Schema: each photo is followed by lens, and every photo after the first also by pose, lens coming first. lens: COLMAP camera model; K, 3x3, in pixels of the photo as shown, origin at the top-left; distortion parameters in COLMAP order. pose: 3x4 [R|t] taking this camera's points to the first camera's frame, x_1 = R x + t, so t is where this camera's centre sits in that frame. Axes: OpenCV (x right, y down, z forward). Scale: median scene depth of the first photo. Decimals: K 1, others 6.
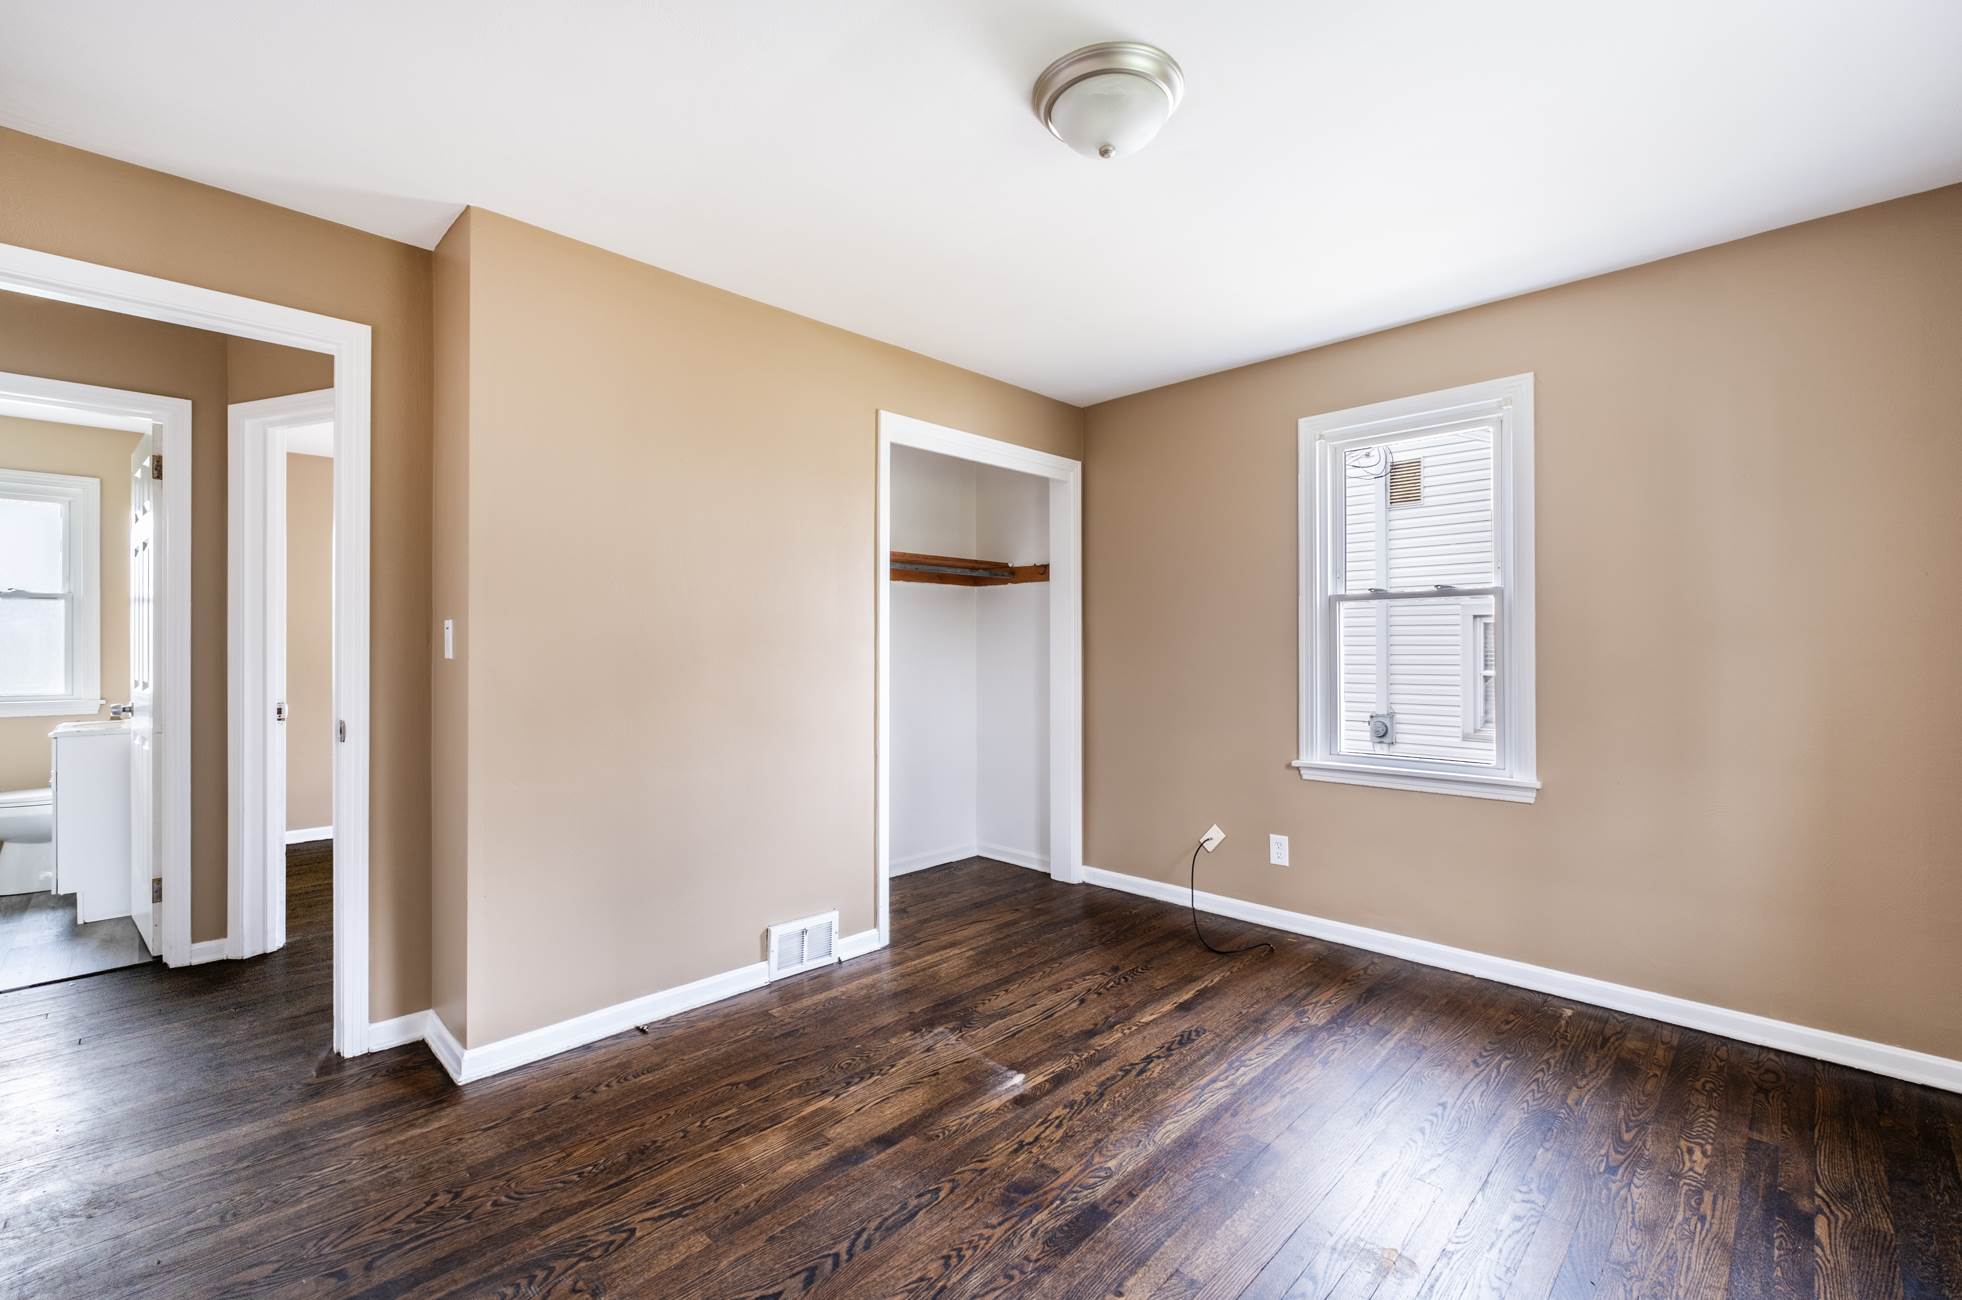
lens RADIAL K [[838.6, 0, 981.0], [0, 838.6, 650.0], [0, 0, 1]] dist [-0.002343, 0.000510]
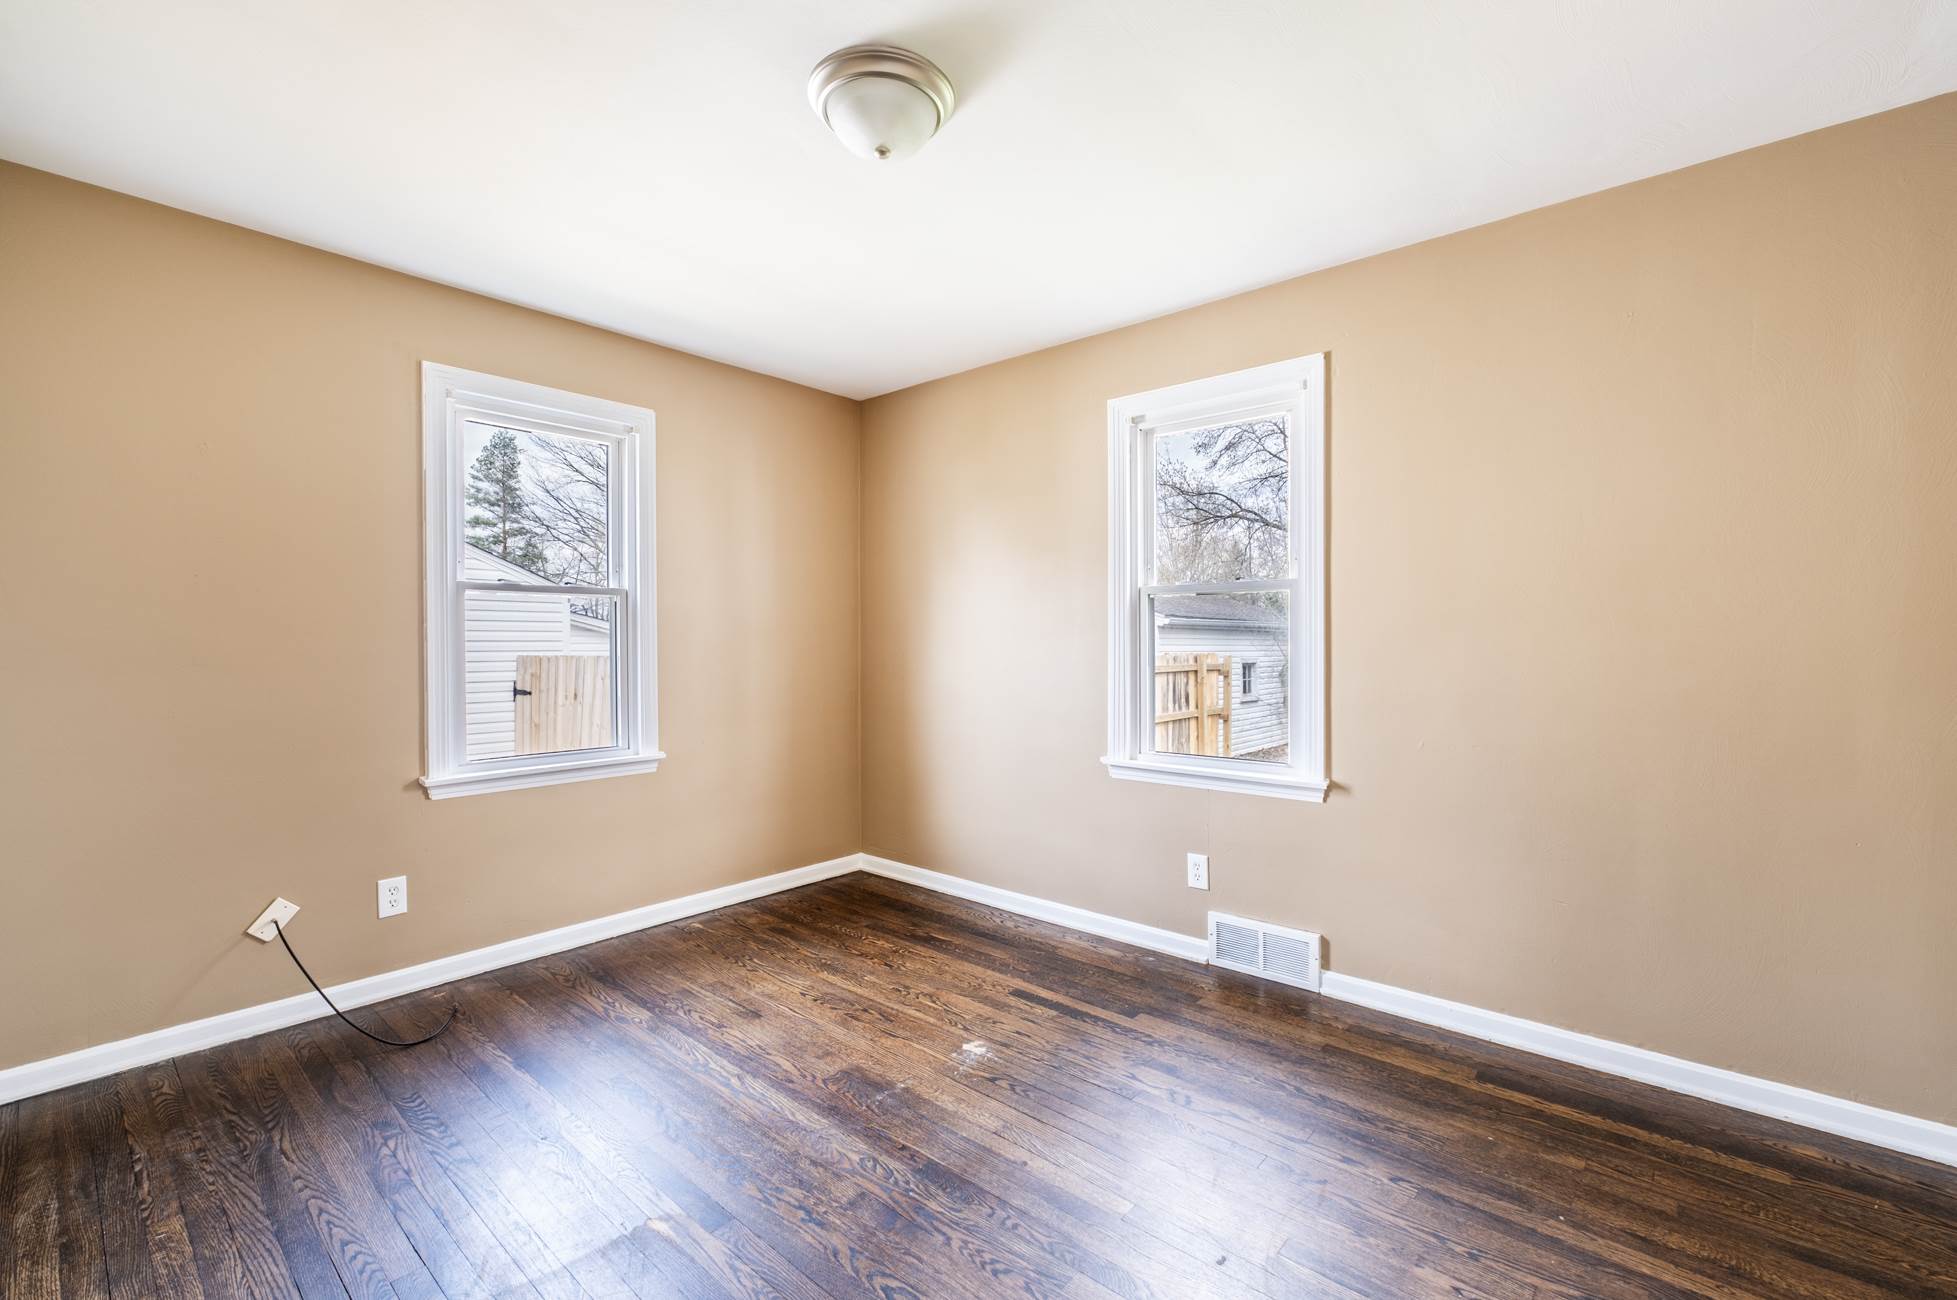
lens RADIAL K [[835.6, 0, 972.9], [0, 835.6, 652.2], [0, 0, 1]] dist [-0.000646, 0.000817]
pose [[-0.084505, -0.005306, 0.996409, -0.634513], [-0.005672, 0.999972, 0.004844, 0.002489], [-0.996407, -0.005243, -0.084532, 0.706553]]
